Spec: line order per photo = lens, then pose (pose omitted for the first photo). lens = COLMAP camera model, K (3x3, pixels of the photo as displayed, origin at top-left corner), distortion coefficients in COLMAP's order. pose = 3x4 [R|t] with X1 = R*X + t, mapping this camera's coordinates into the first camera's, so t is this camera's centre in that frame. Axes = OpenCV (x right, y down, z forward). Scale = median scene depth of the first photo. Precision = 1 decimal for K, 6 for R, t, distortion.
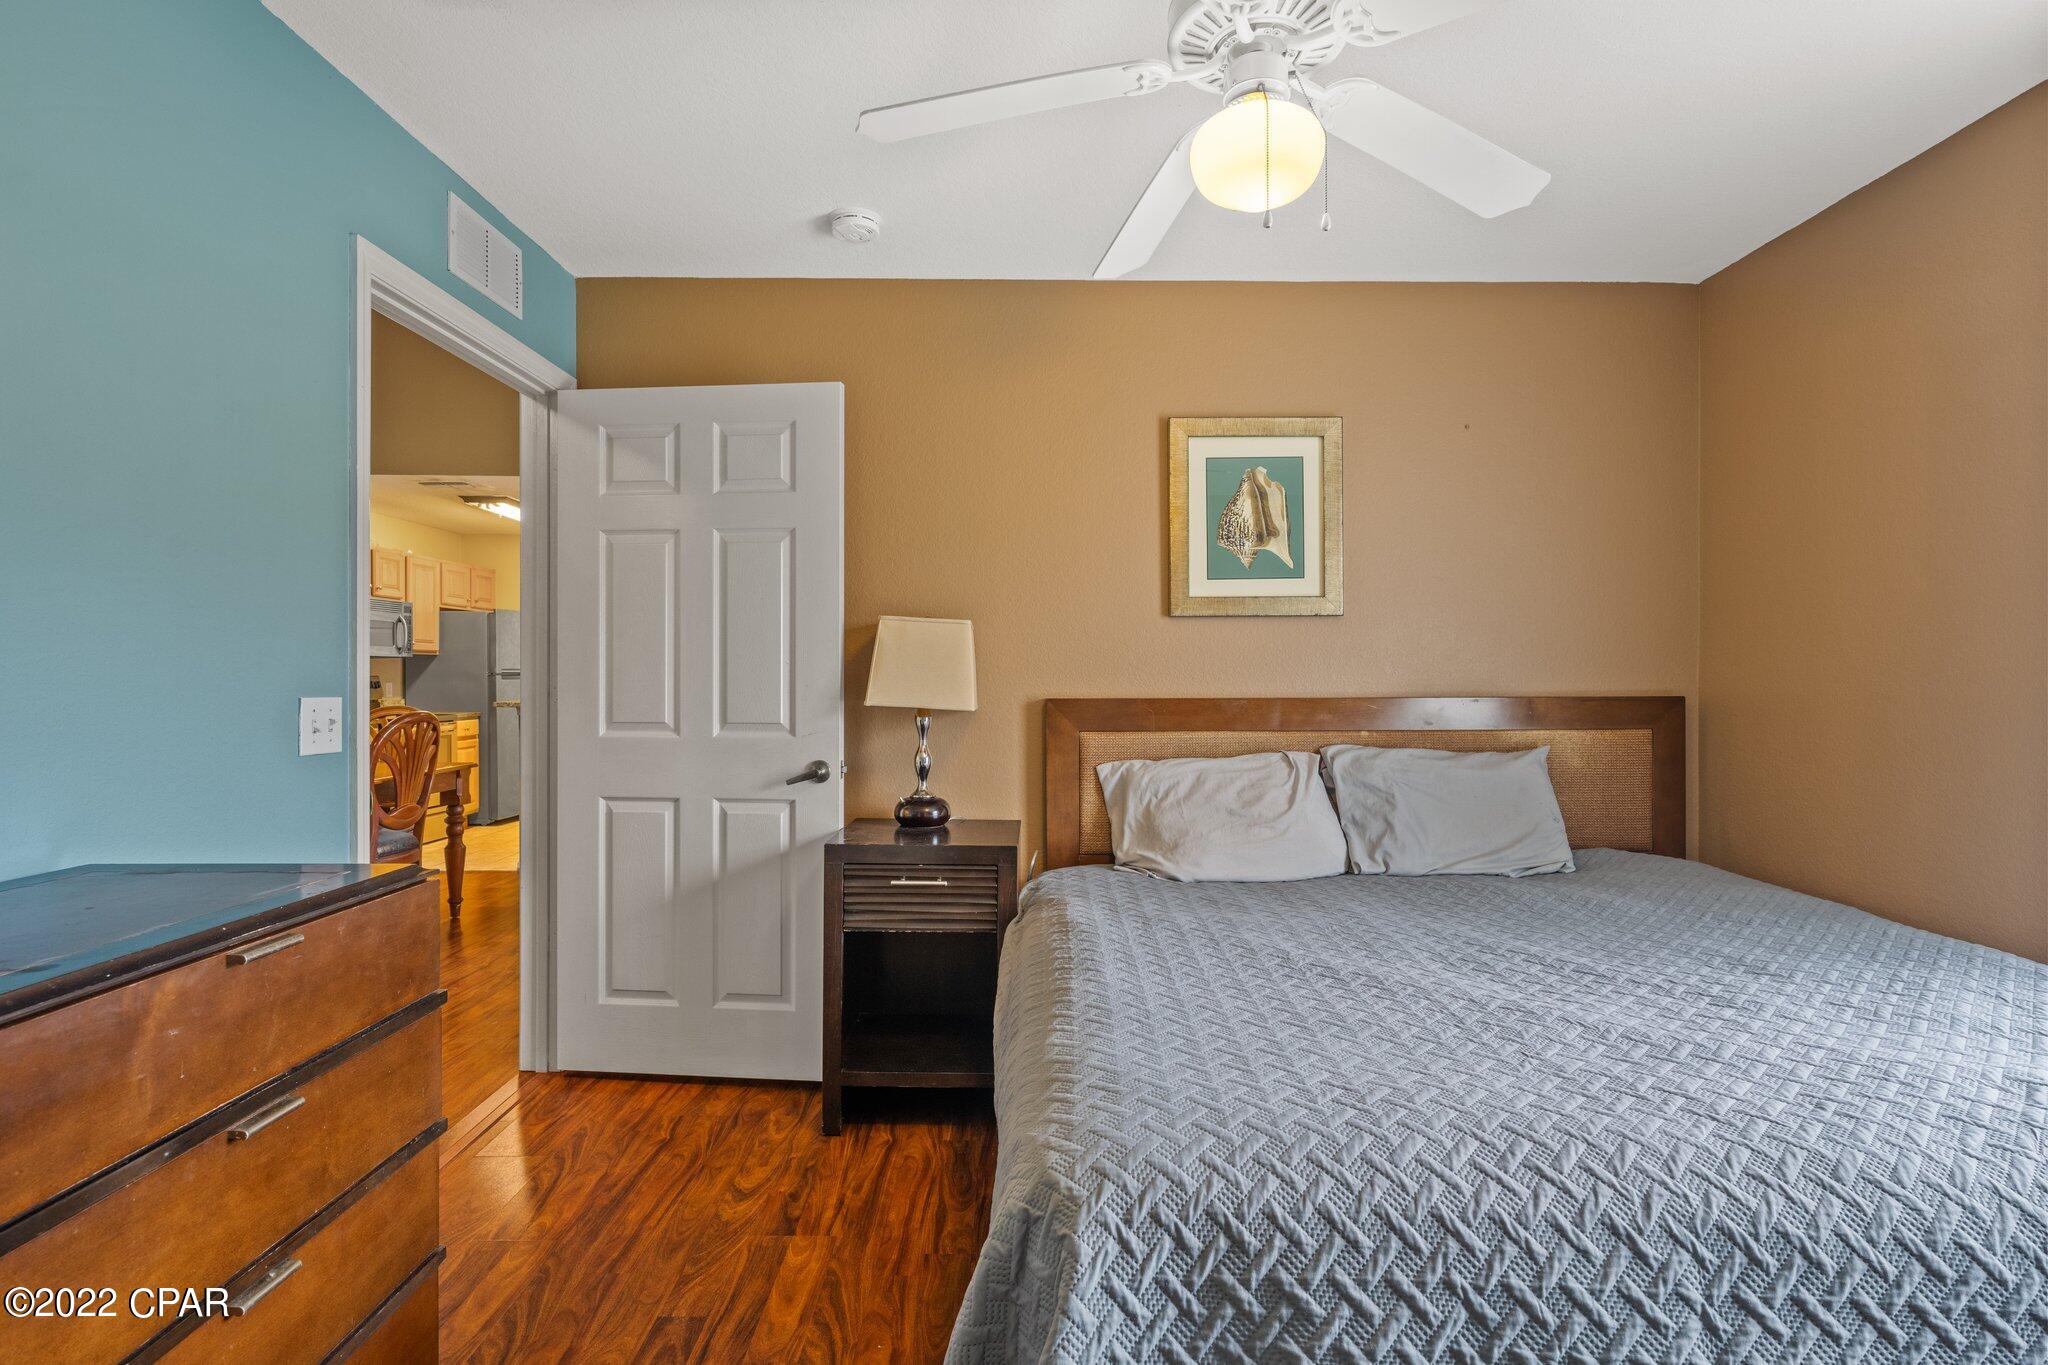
lens RADIAL K [[978.2, 0, 1028.5], [0, 978.2, 681.3], [0, 0, 1]] dist [0.001635, 0.000274]
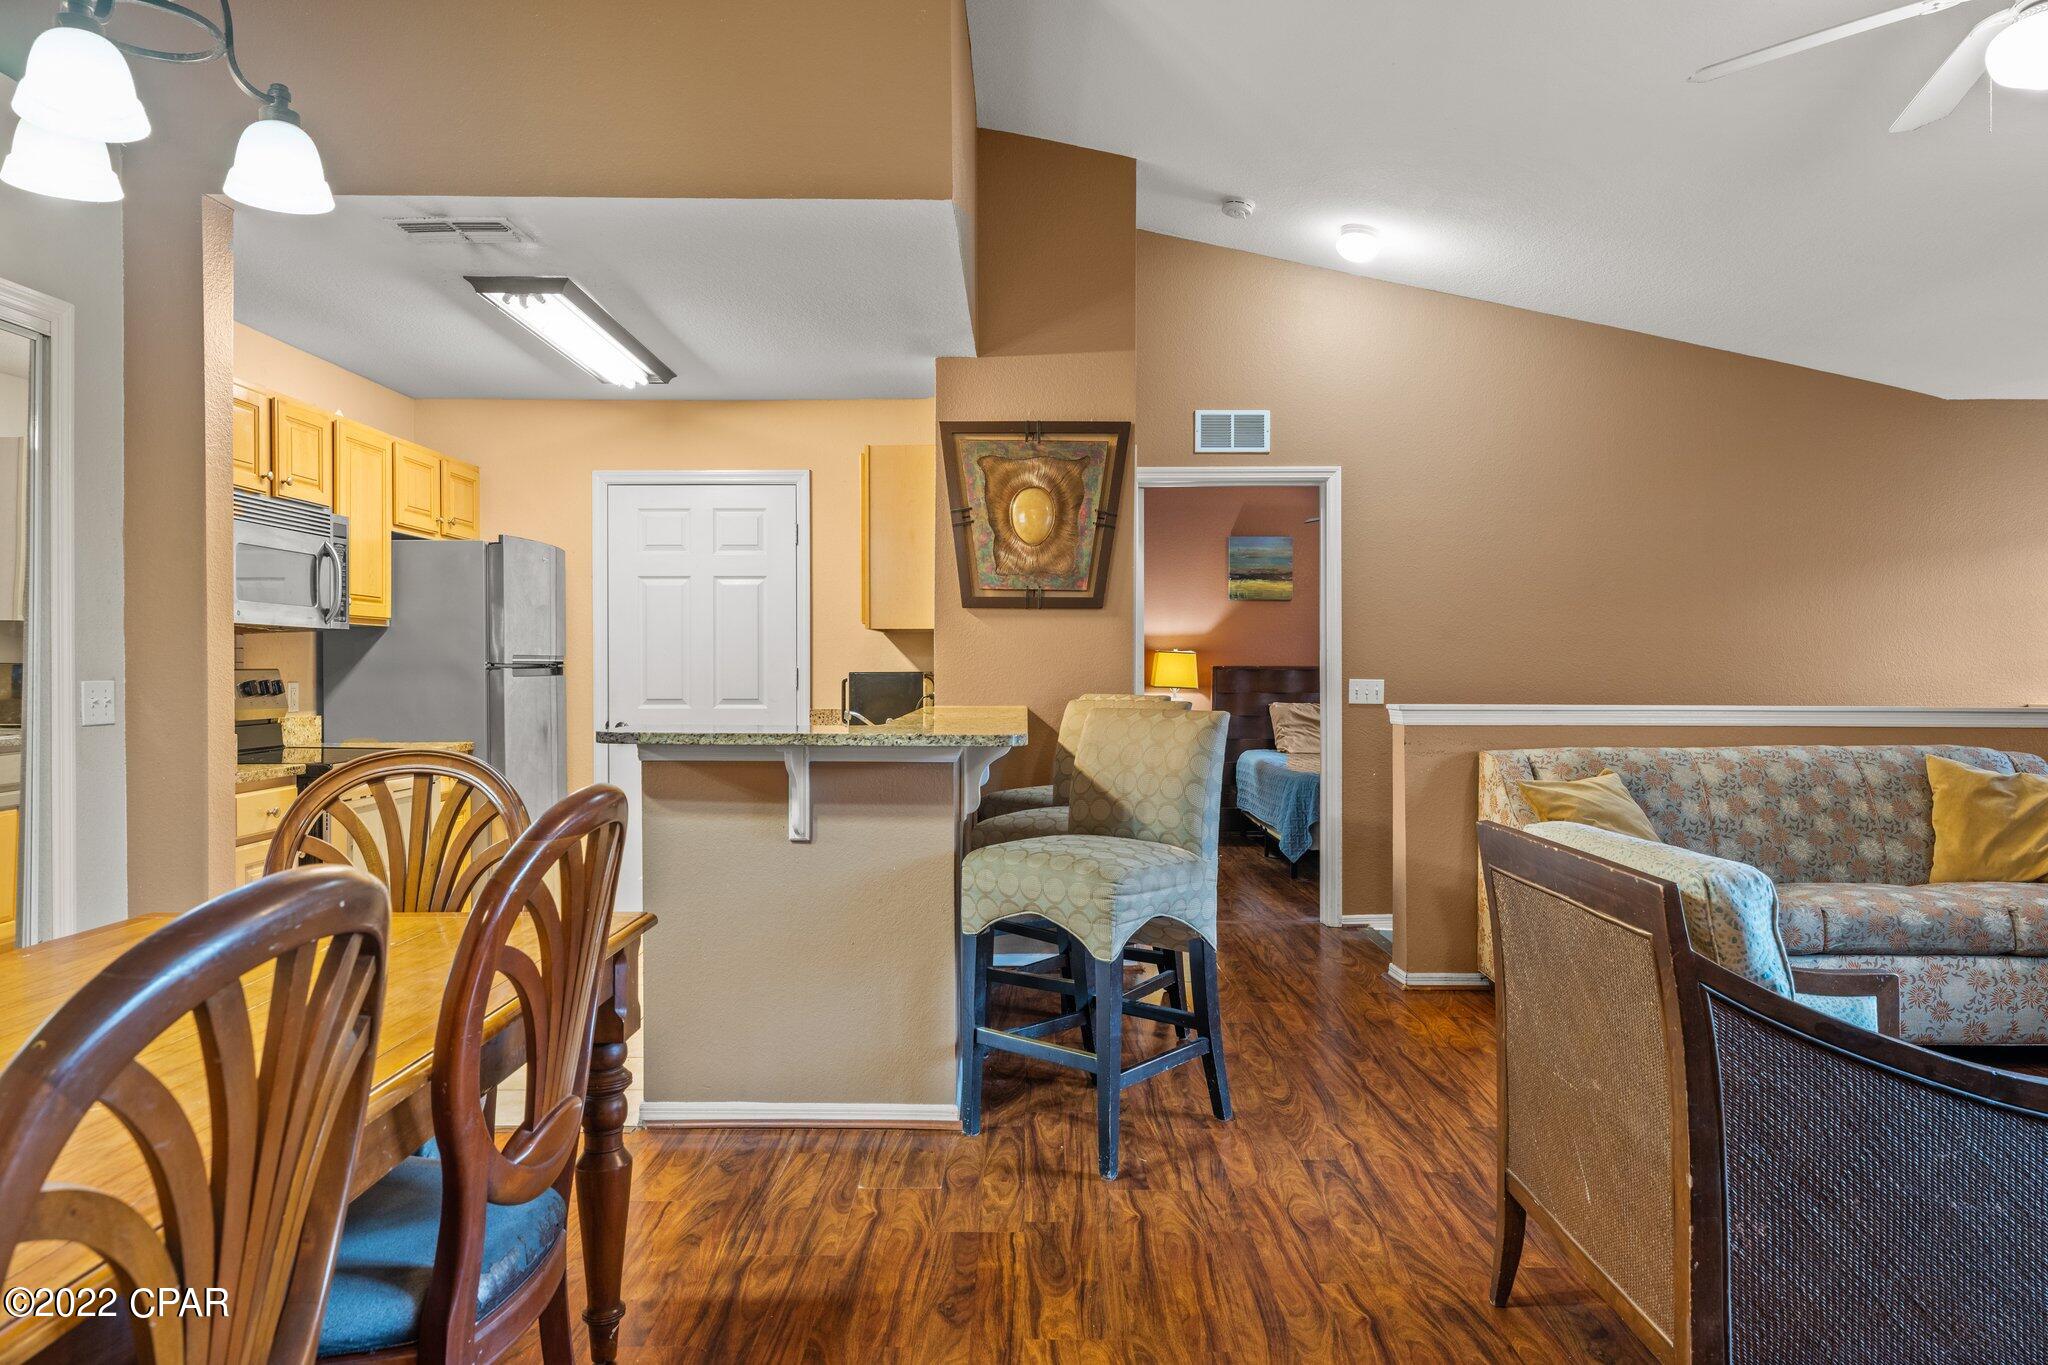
lens RADIAL K [[1327.0, 0, 1024.0], [0, 1327.0, 682.5], [0, 0, 1]] dist [0.006695, 0.004944]
pose [[0.999778, -0.005069, -0.020453, -0.271900], [0.005124, 0.999983, 0.002649, 0.000843], [0.020439, -0.002753, 0.999787, 0.338605]]
